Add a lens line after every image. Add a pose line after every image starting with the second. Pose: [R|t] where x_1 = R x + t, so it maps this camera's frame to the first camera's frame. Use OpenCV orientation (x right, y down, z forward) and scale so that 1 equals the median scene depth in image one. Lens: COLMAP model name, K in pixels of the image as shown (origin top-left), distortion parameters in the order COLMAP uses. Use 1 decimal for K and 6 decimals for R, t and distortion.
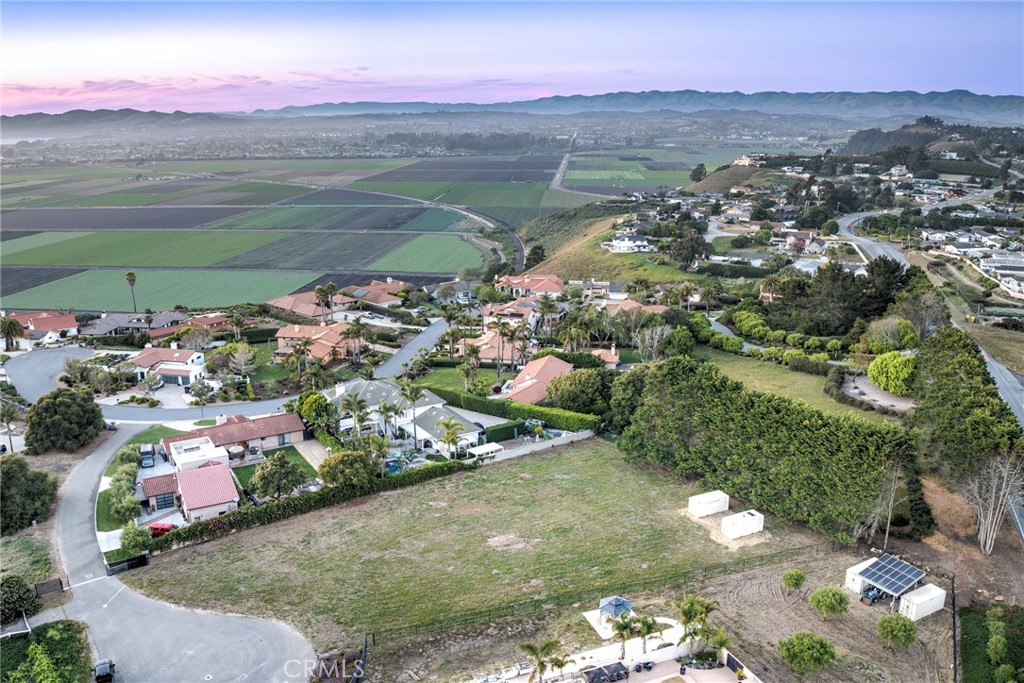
lens RADIAL K [[852.5, 0, 520.7], [0, 852.5, 323.8], [0, 0, 1]] dist [-0.095567, -0.030332]
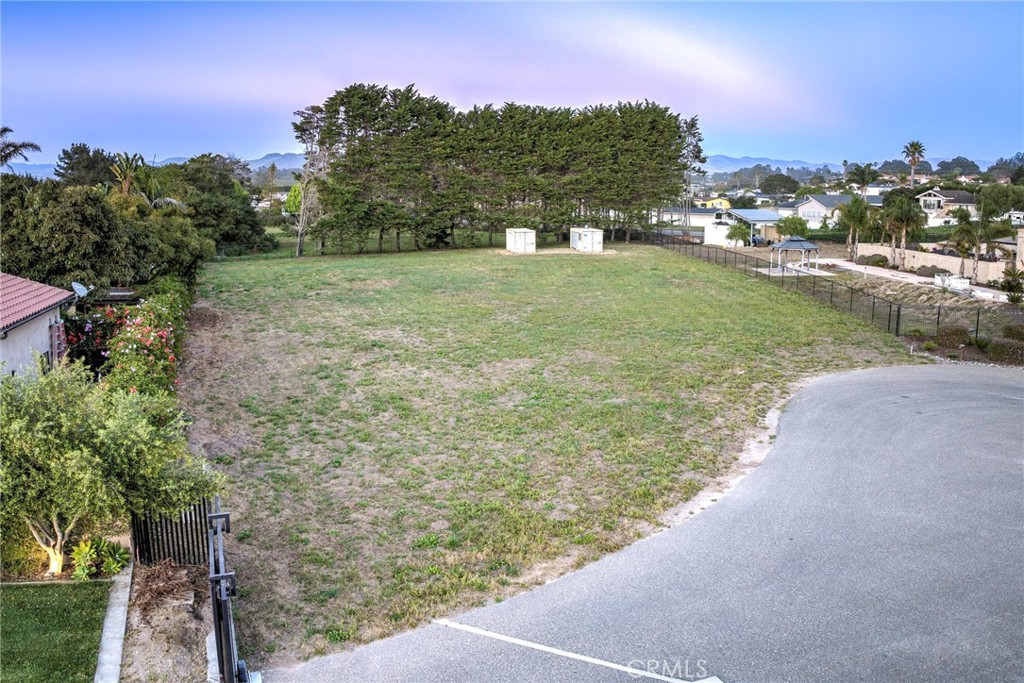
lens RADIAL K [[852.5, 0, 521.8], [0, 852.5, 333.8], [0, 0, 1]] dist [-0.095567, -0.030332]
pose [[0.284321, -0.166444, 0.944170, -0.166254], [0.227153, 0.968469, 0.102324, 0.071465], [-0.931431, 0.185378, 0.313165, 0.257309]]
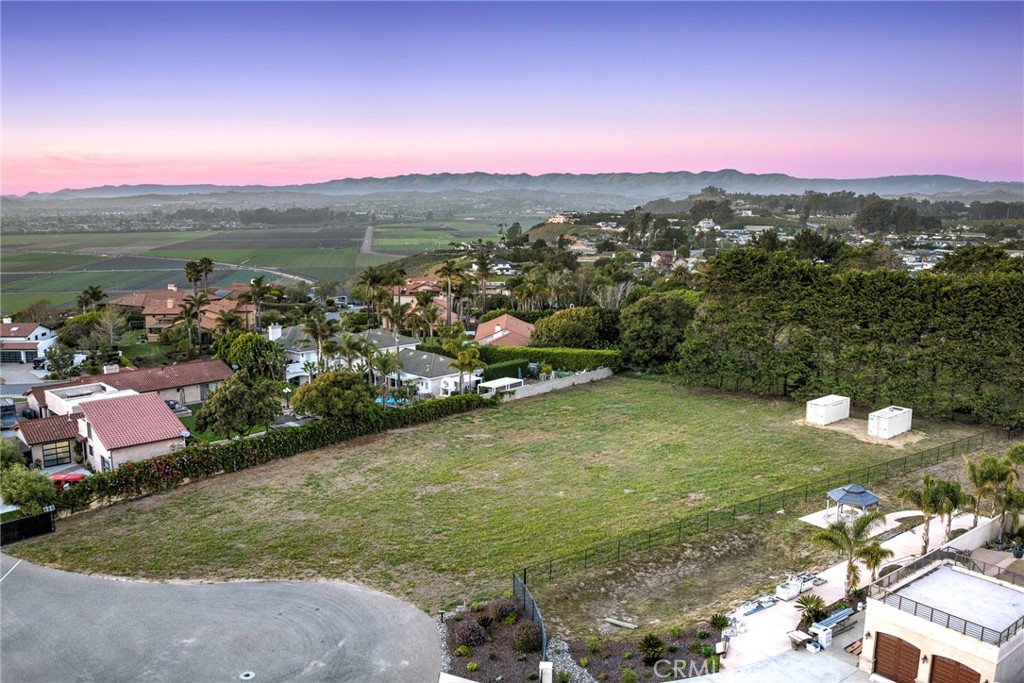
lens RADIAL K [[852.5, 0, 518.3], [0, 852.5, 326.1], [0, 0, 1]] dist [-0.095567, -0.030332]
pose [[0.971800, -0.031802, 0.233652, -0.076206], [0.053159, 0.994903, -0.085684, 0.062061], [-0.229736, 0.095688, 0.968538, 0.103418]]
